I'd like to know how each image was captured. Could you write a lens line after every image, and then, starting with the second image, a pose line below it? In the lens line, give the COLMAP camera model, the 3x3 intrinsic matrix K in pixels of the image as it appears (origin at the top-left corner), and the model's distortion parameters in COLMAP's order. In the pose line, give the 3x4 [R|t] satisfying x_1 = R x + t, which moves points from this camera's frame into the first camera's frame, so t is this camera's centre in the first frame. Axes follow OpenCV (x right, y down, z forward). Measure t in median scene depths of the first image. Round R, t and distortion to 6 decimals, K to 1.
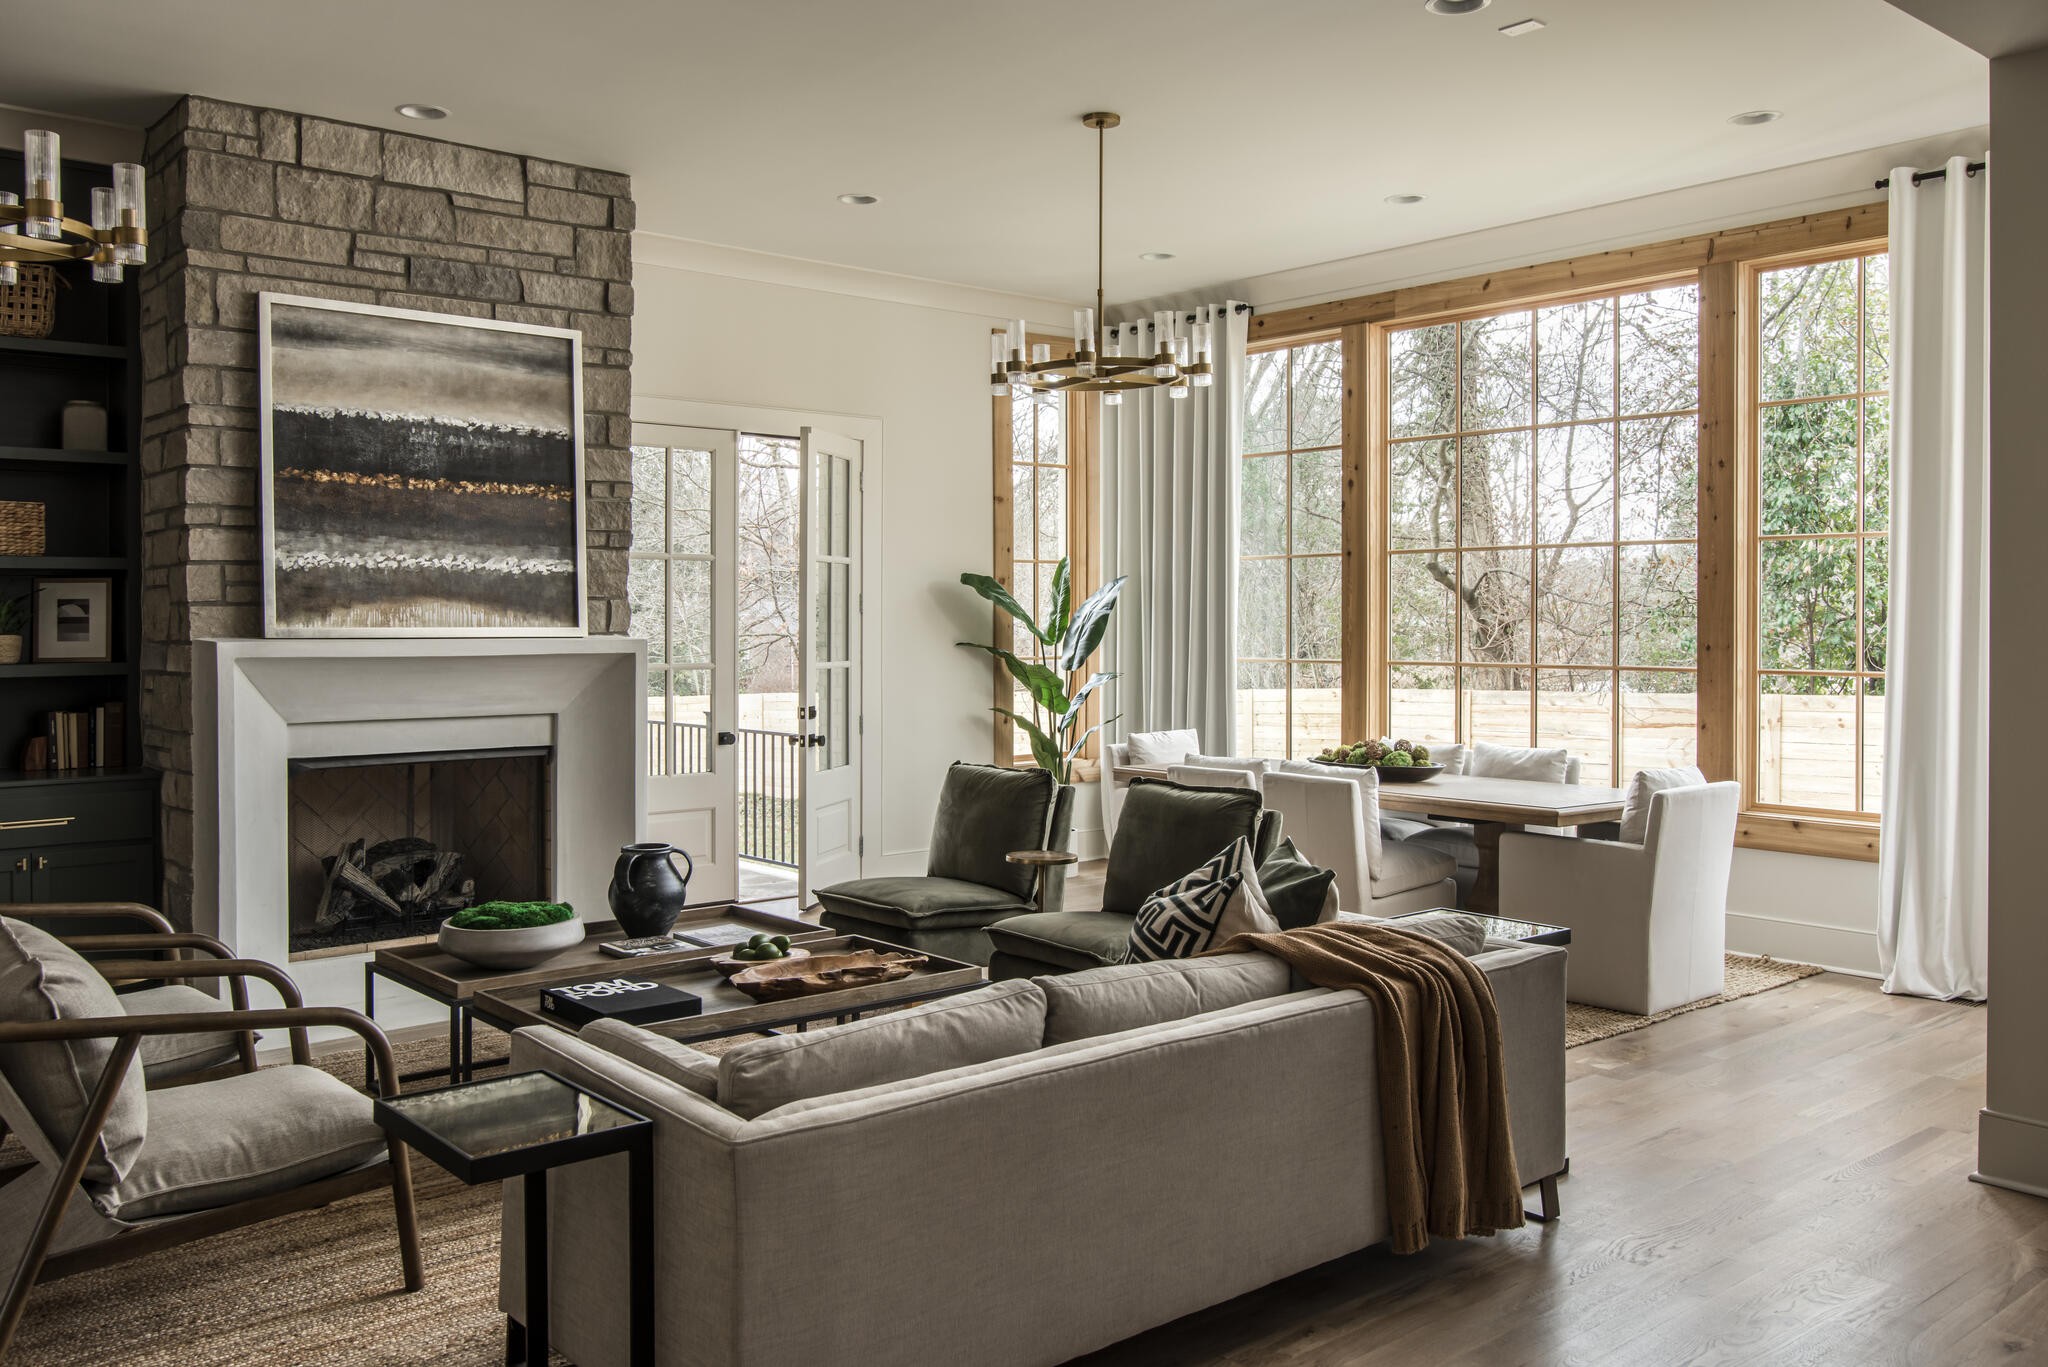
lens RADIAL K [[1690.8, 0, 1025.1], [0, 1690.8, 675.3], [0, 0, 1]] dist [0.001202, -0.007856]
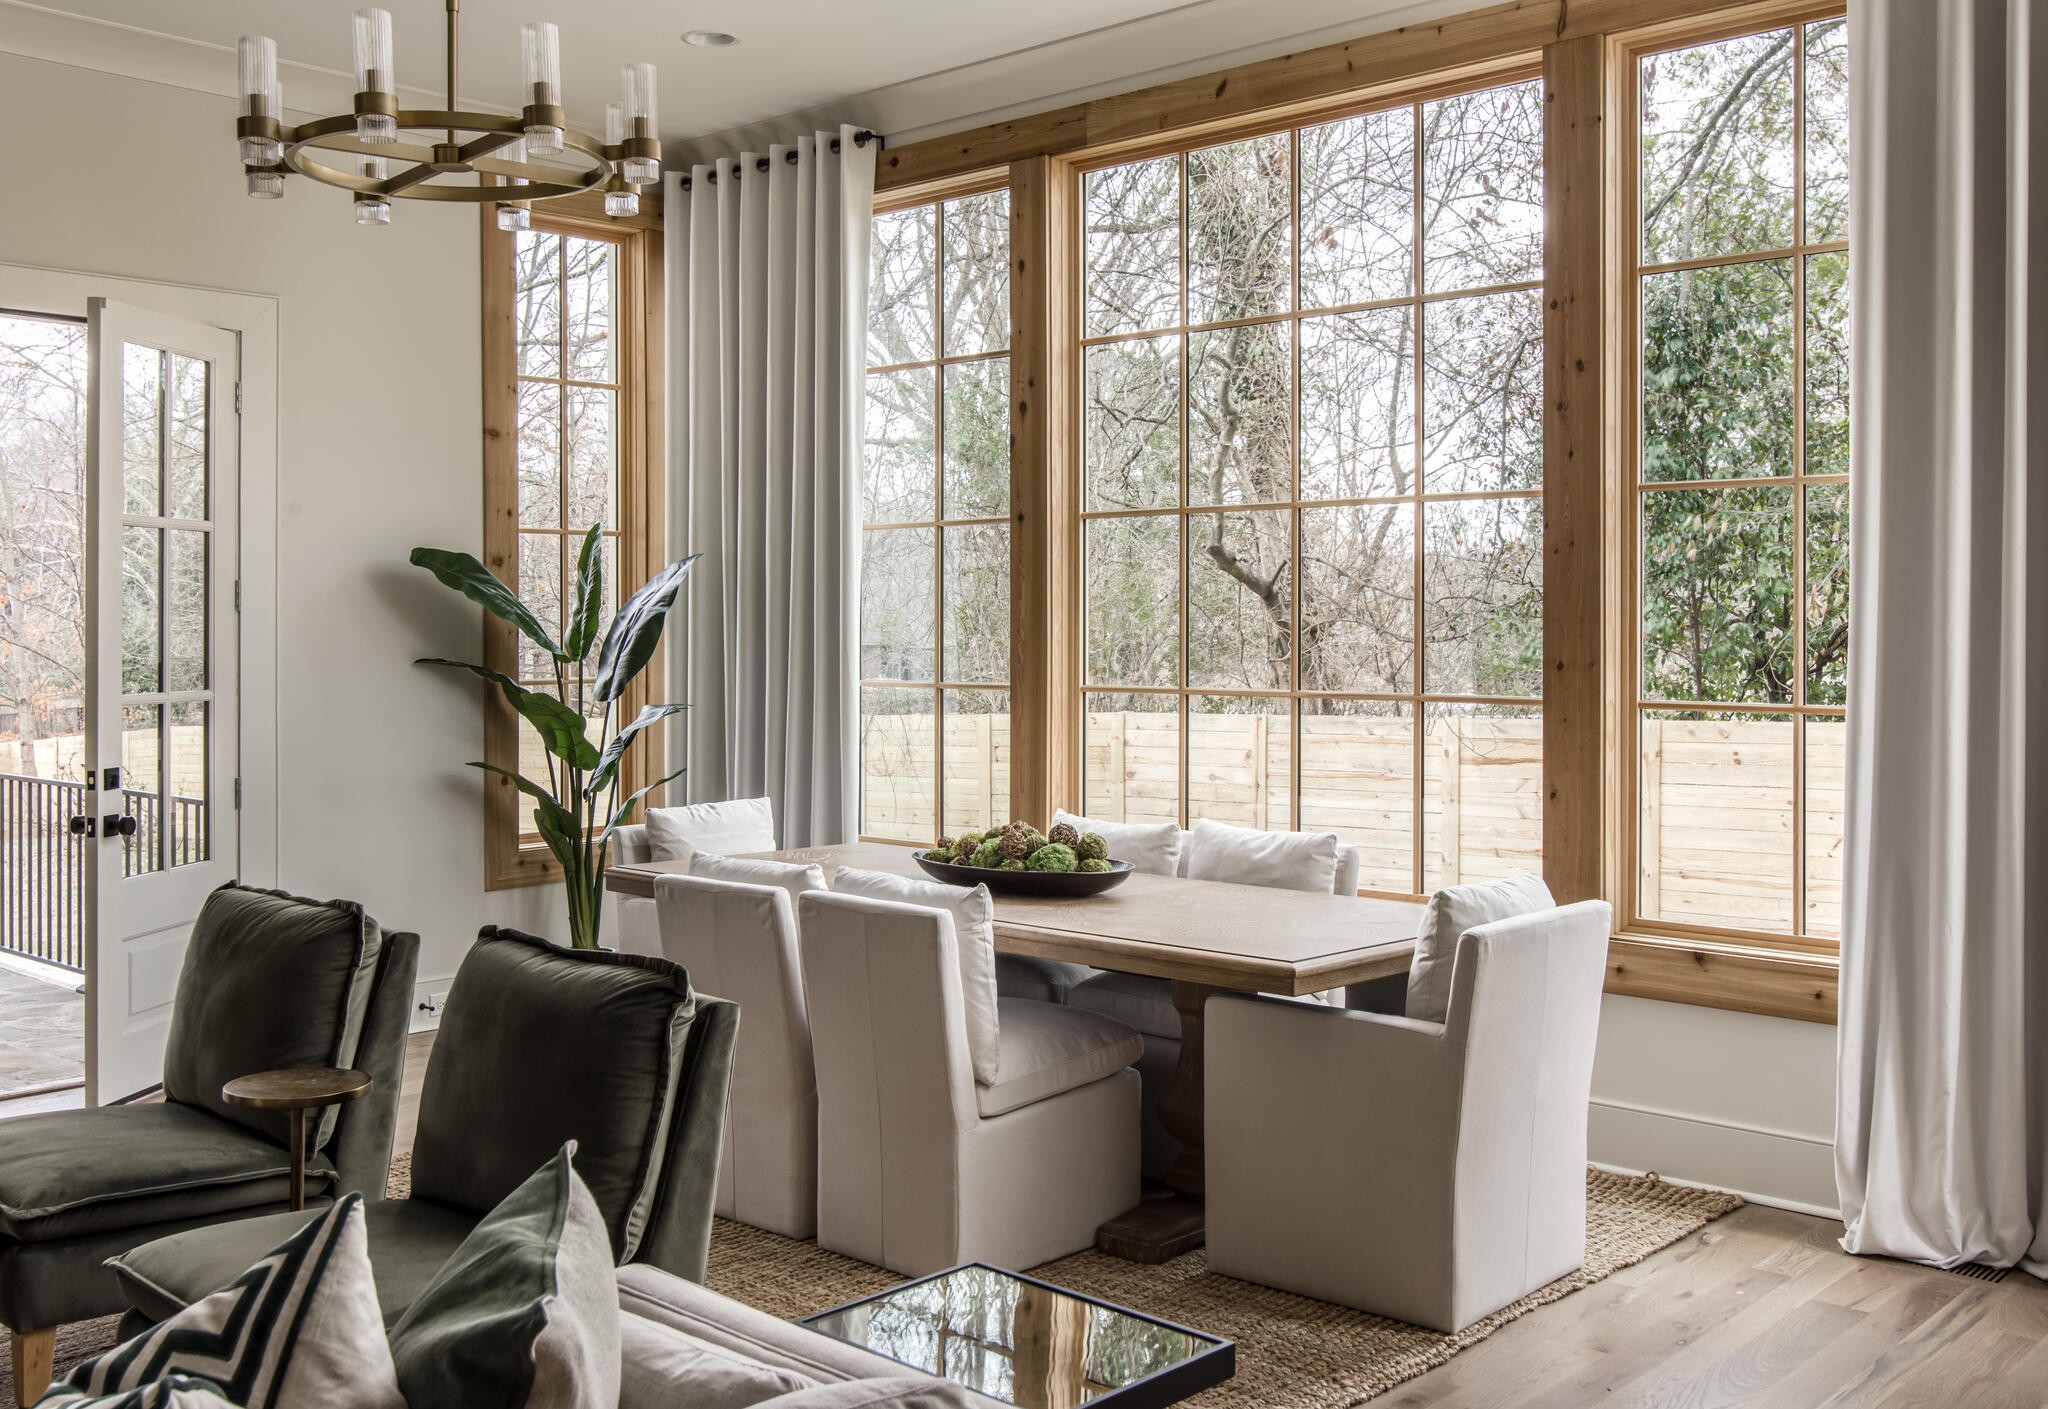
lens RADIAL K [[1970.8, 0, 1021.8], [0, 1970.8, 705.3], [0, 0, 1]] dist [-0.009555, 0.004687]
pose [[0.993800, -0.006131, 0.111011, 0.126853], [0.005141, 0.999944, 0.009200, -0.009317], [-0.111061, -0.008572, 0.993777, 0.302756]]
